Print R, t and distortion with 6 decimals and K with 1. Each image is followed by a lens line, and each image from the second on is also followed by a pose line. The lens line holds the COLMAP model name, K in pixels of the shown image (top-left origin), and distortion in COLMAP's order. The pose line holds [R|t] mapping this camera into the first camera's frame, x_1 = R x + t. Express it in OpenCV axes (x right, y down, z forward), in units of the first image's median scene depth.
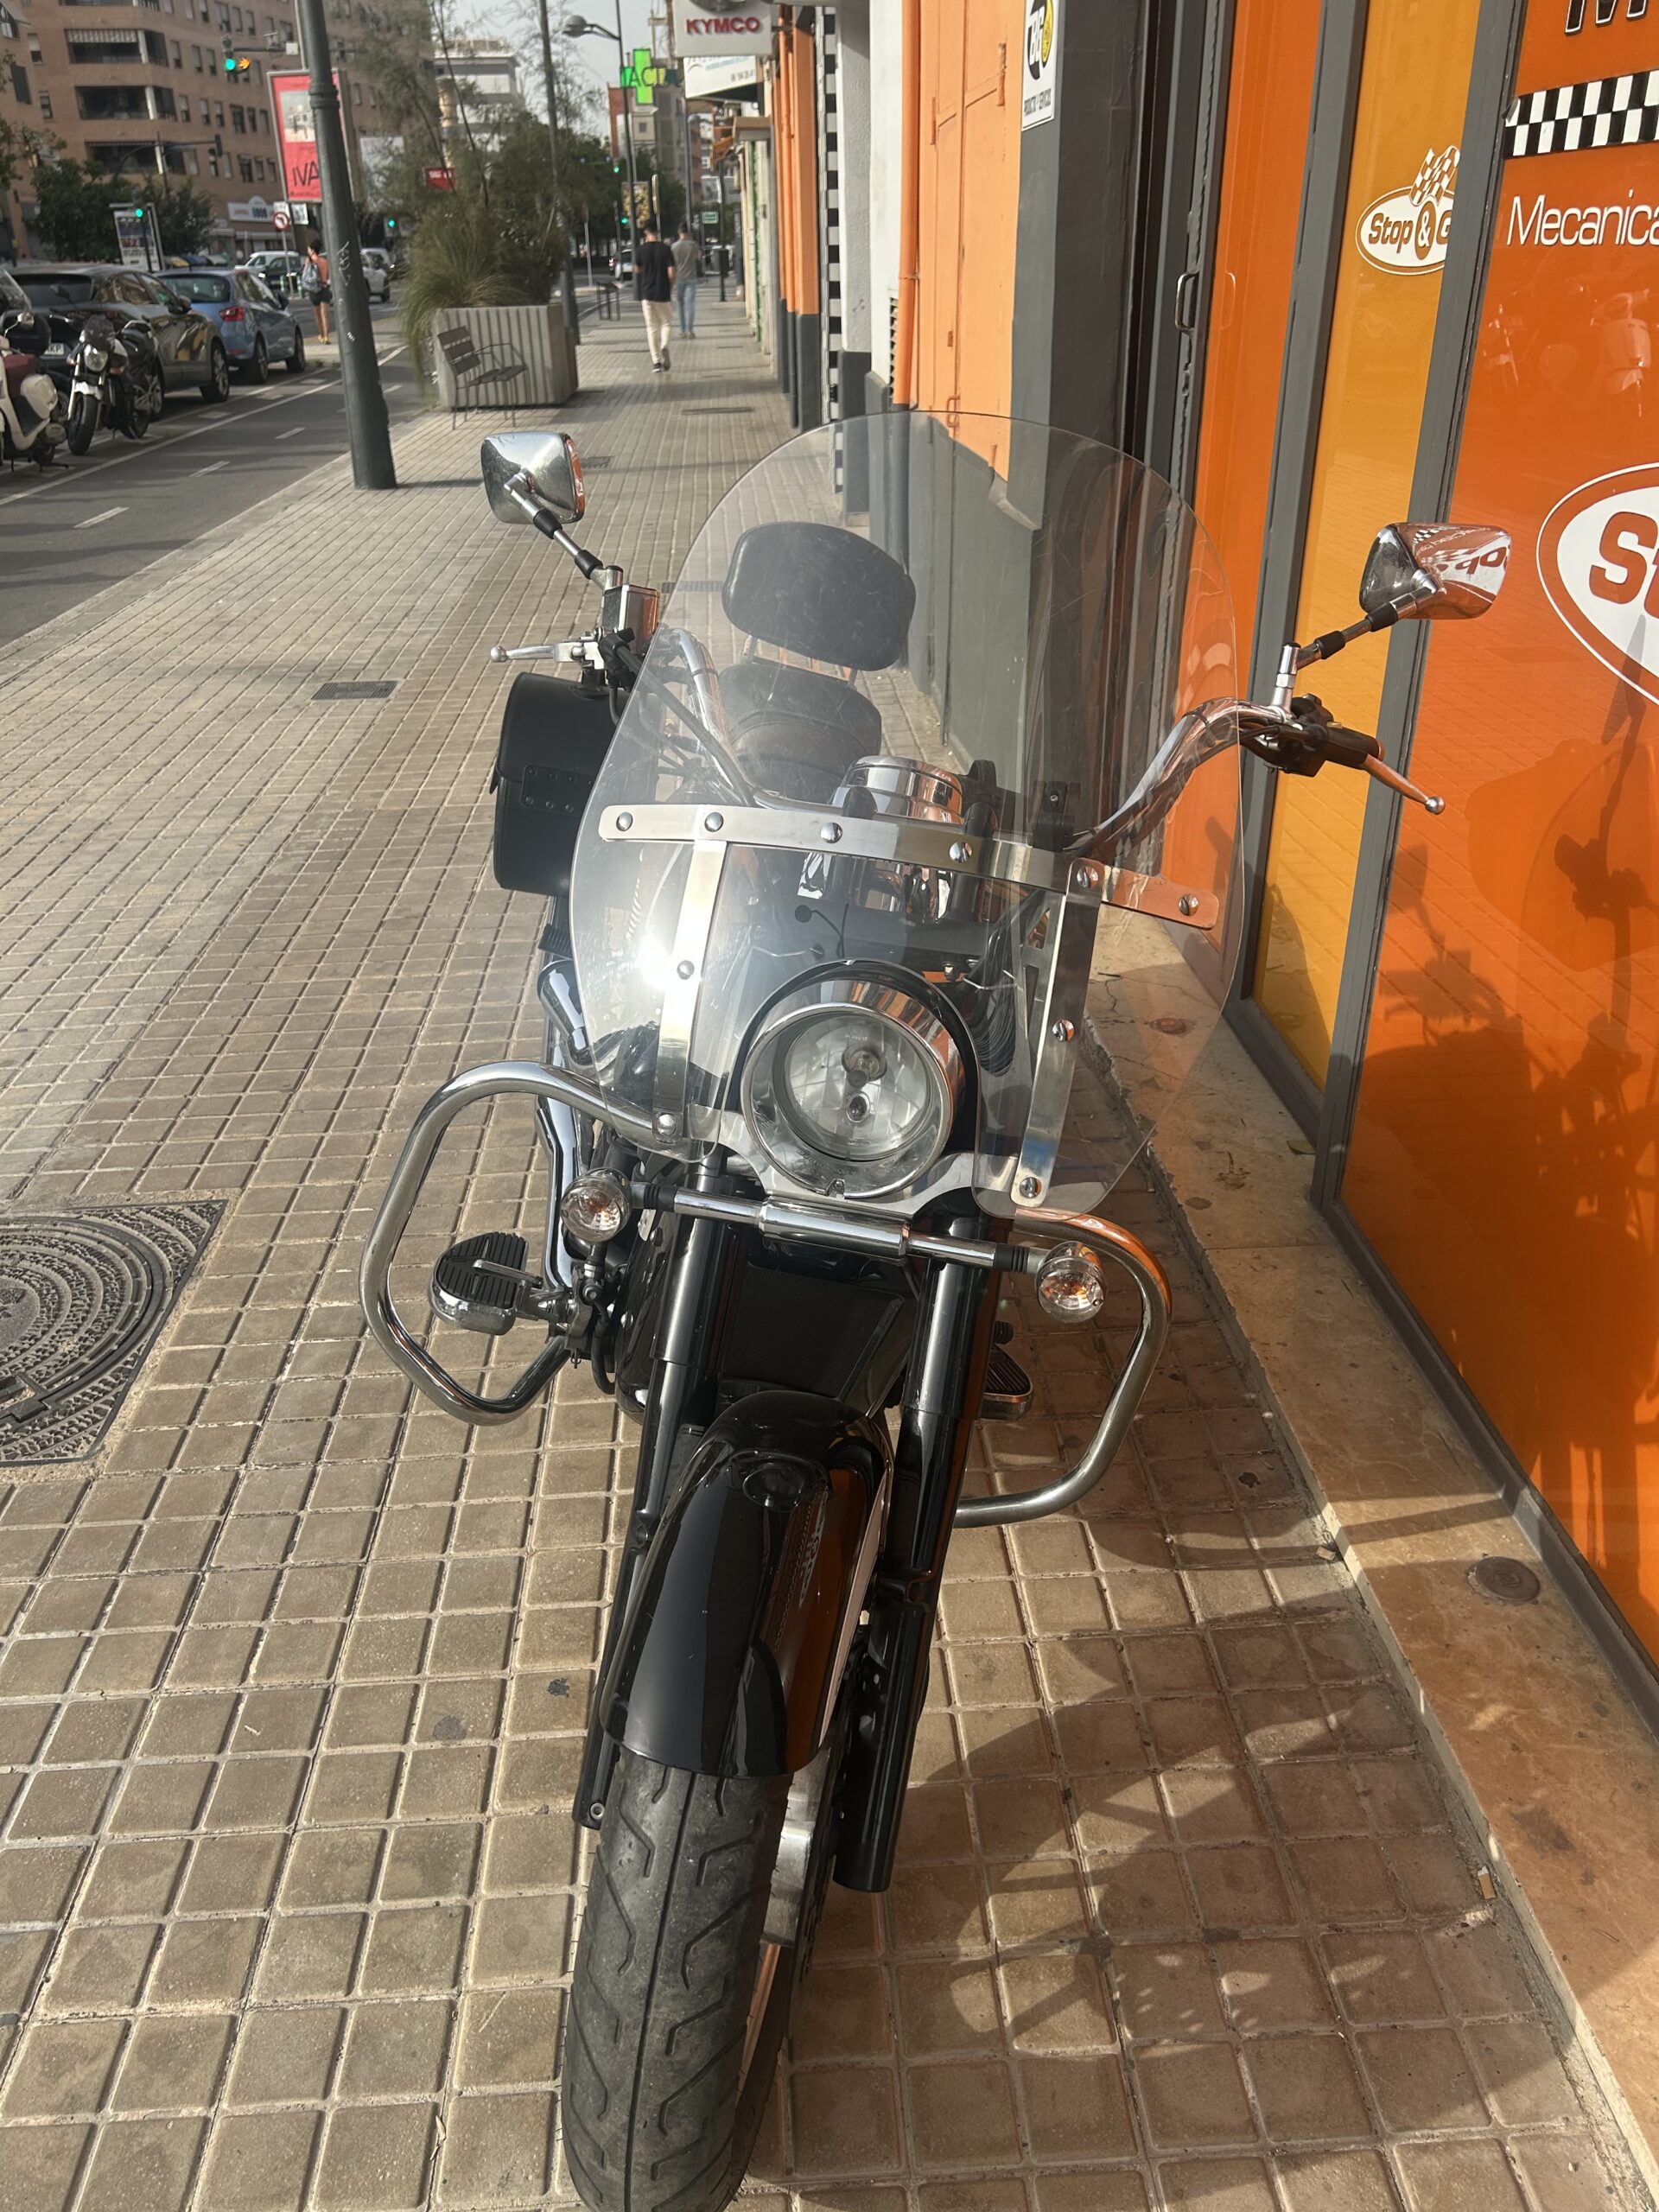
lens RADIAL K [[1671.7, 0, 830.4], [0, 1671.7, 1135.1], [0, 0, 1]] dist [0.038654, -0.040808]
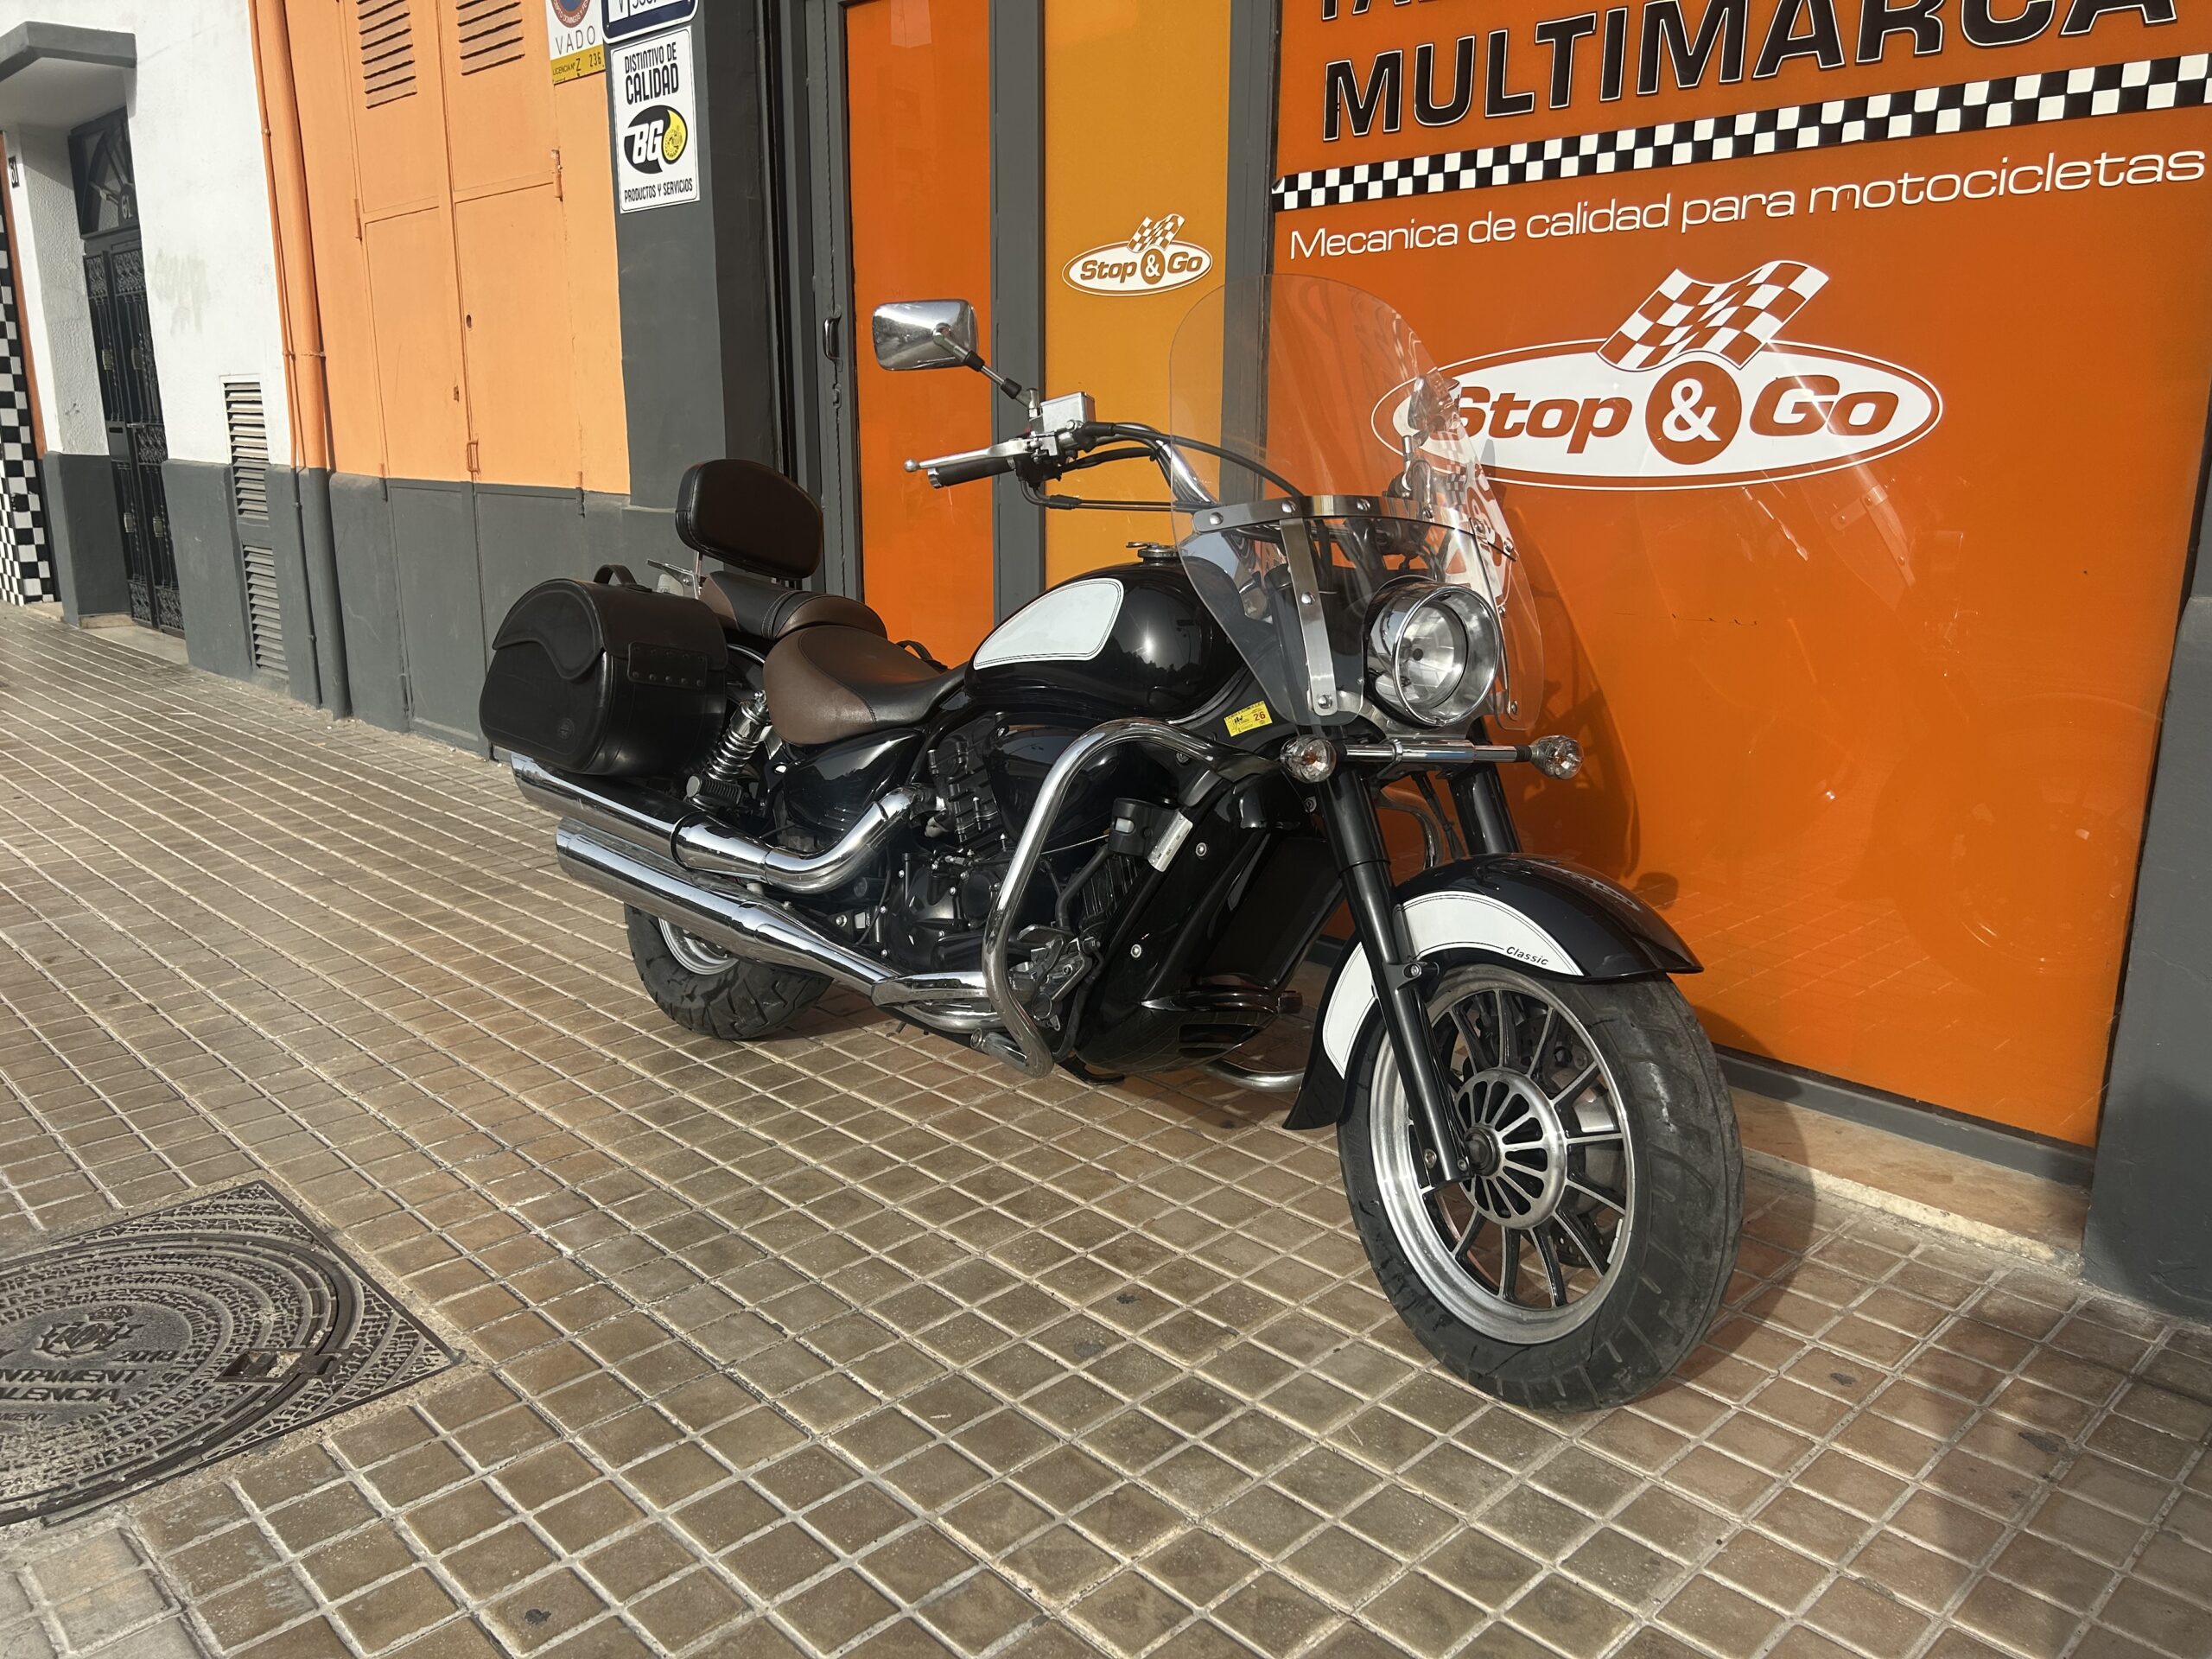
lens RADIAL K [[1671.7, 0, 1114.1], [0, 1671.7, 811.9], [0, 0, 1]] dist [0.038654, -0.040808]
pose [[0.757640, -0.127667, 0.640065, -0.798831], [0.288935, 0.944958, -0.153530, 0.171772], [-0.585234, 0.301258, 0.752825, 0.032141]]
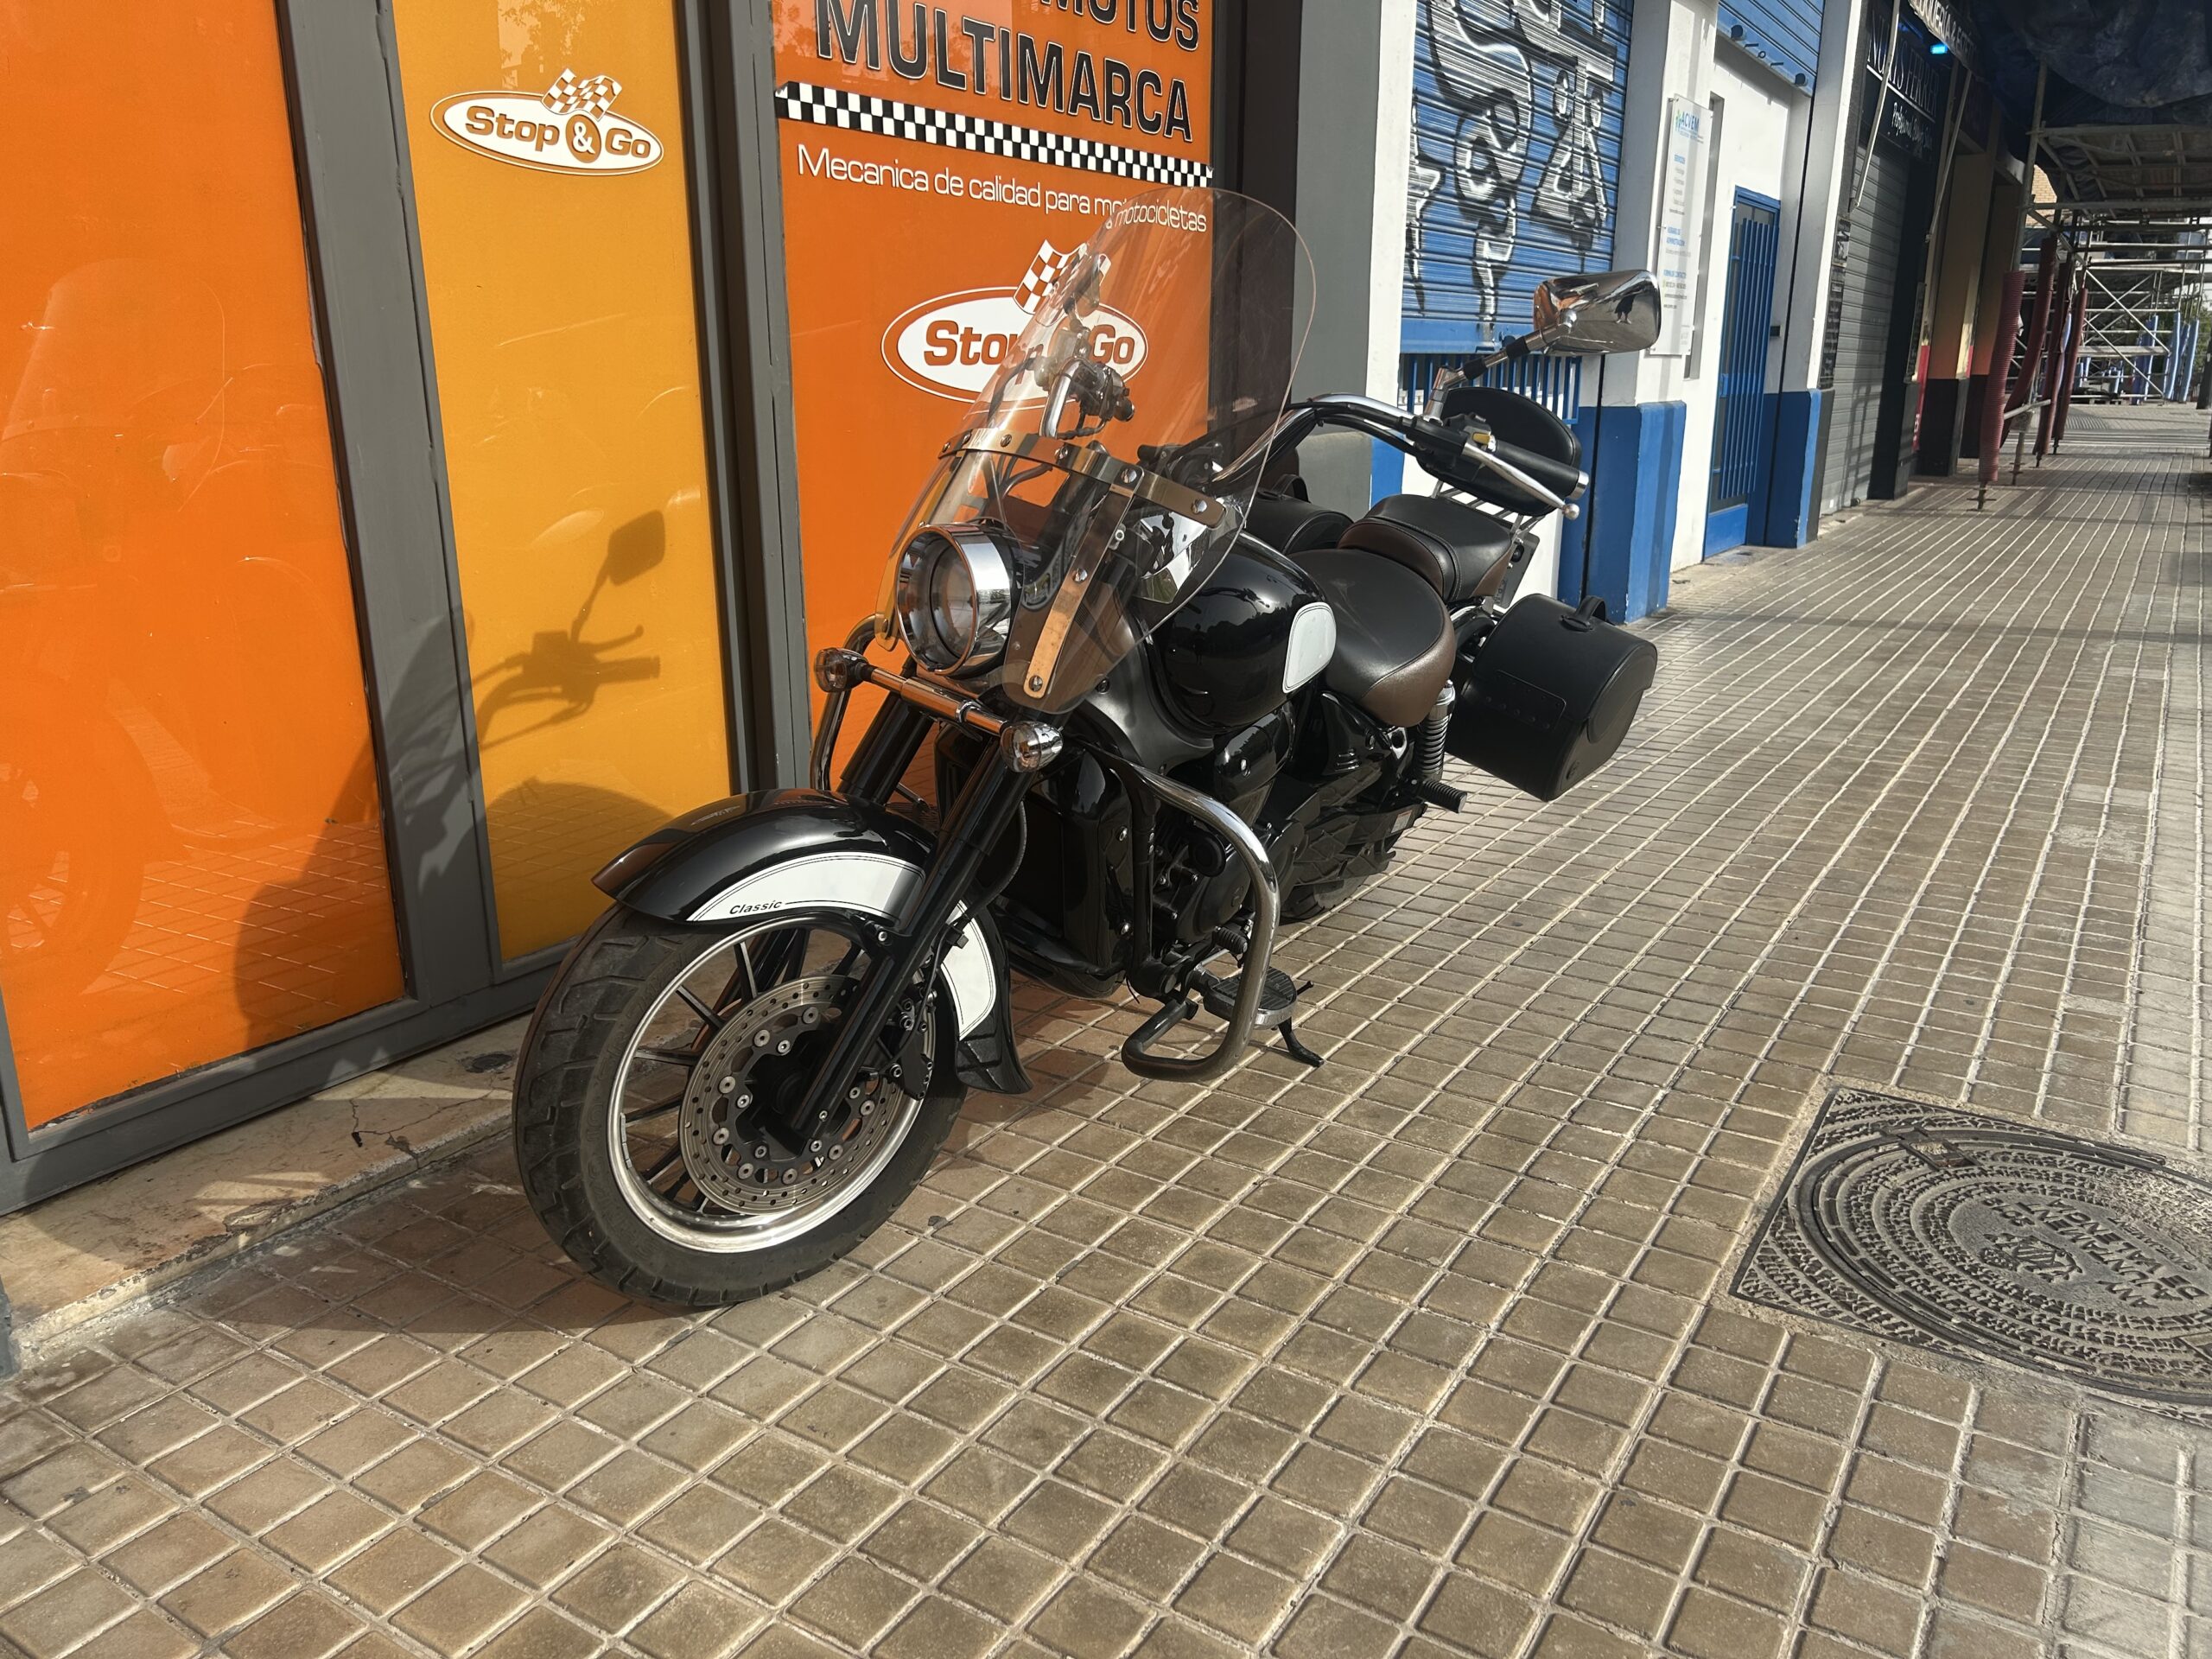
lens RADIAL K [[1671.7, 0, 1121.7], [0, 1671.7, 831.5], [0, 0, 1]] dist [0.038654, -0.040808]
pose [[-0.816865, -0.136810, 0.560371, -0.742998], [0.281965, 0.752790, 0.594814, -0.859201], [-0.503218, 0.643887, -0.576352, 2.015179]]
